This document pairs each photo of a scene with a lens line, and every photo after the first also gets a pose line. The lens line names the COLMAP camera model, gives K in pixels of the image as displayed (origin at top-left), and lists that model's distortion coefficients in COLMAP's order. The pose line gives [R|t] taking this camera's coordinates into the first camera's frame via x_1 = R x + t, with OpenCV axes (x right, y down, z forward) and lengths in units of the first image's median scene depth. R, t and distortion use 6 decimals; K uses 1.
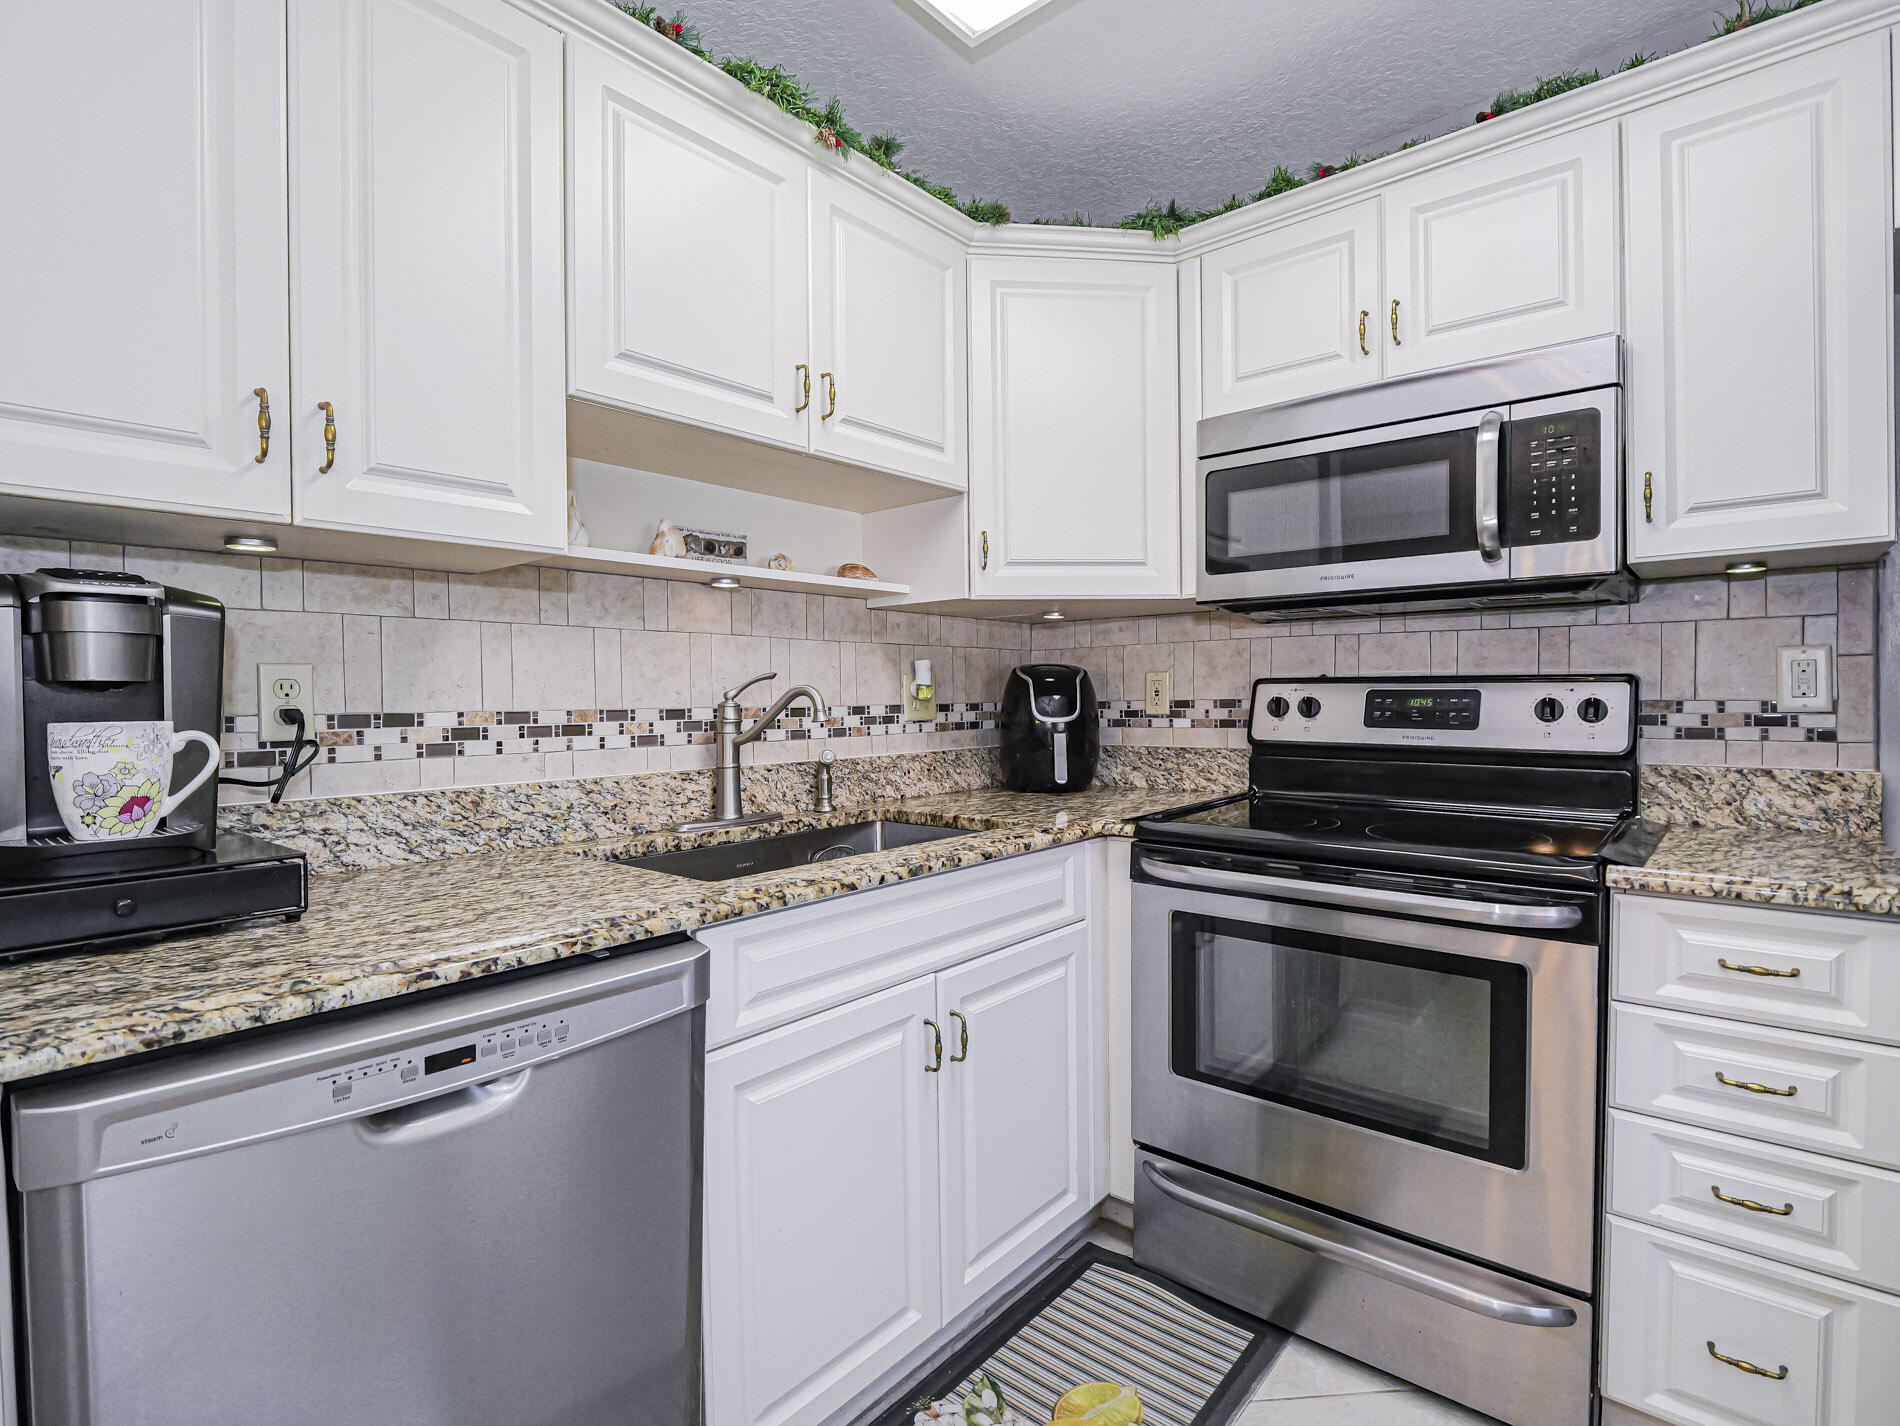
lens RADIAL K [[934.2, 0, 946.0], [0, 934.2, 709.8], [0, 0, 1]] dist [-0.021063, 0.000964]
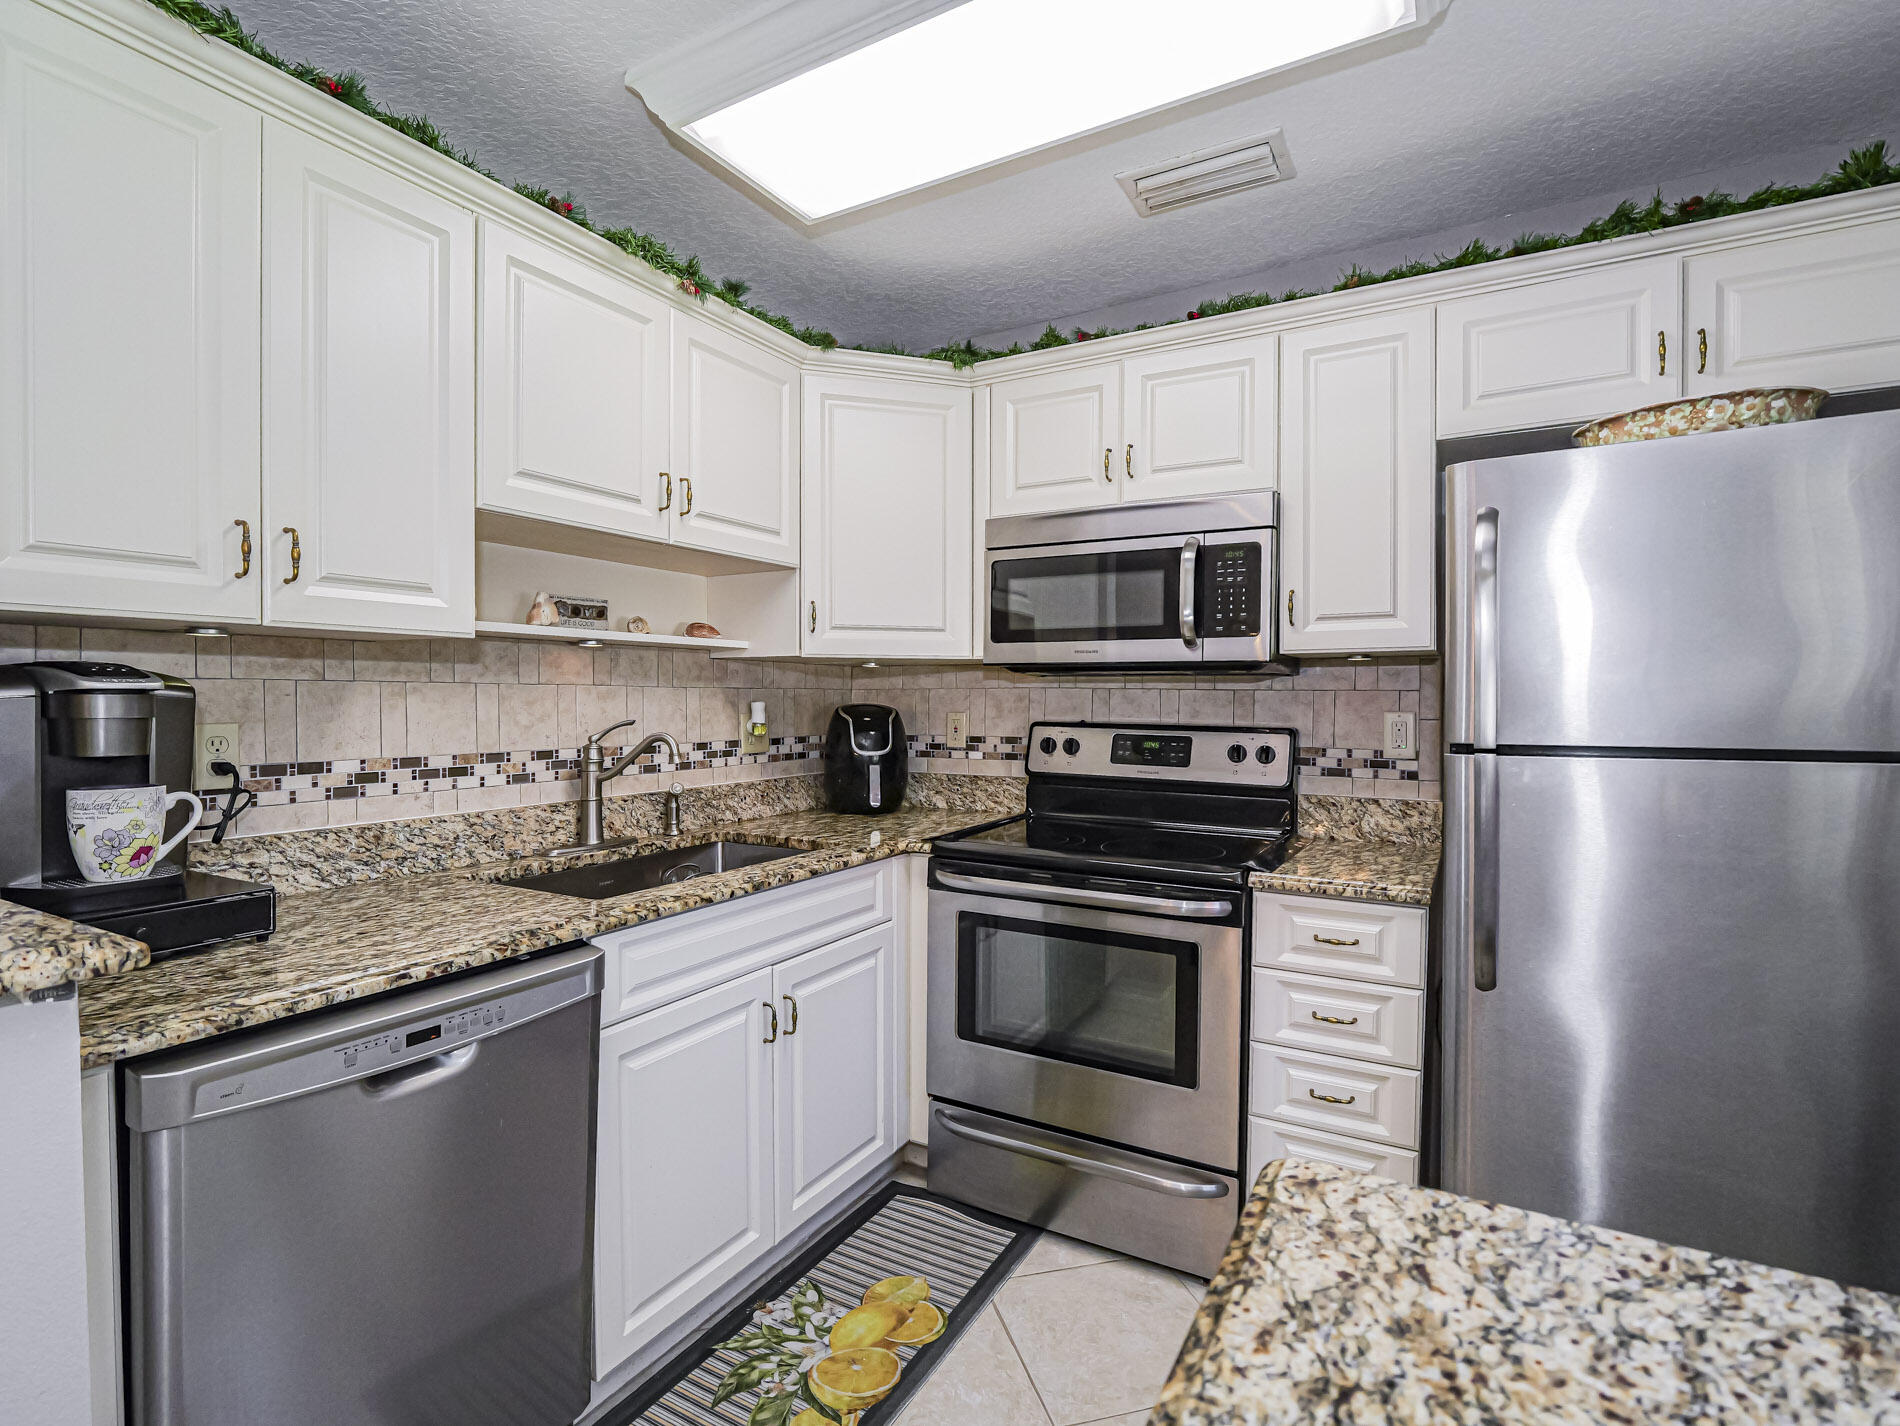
lens RADIAL K [[934.2, 0, 946.0], [0, 934.2, 709.8], [0, 0, 1]] dist [-0.021063, 0.000964]
pose [[0.982183, 0.010358, 0.187639, -0.018502], [-0.009935, 0.999946, -0.003195, -0.060057], [-0.187662, 0.001274, 0.982233, -0.269743]]
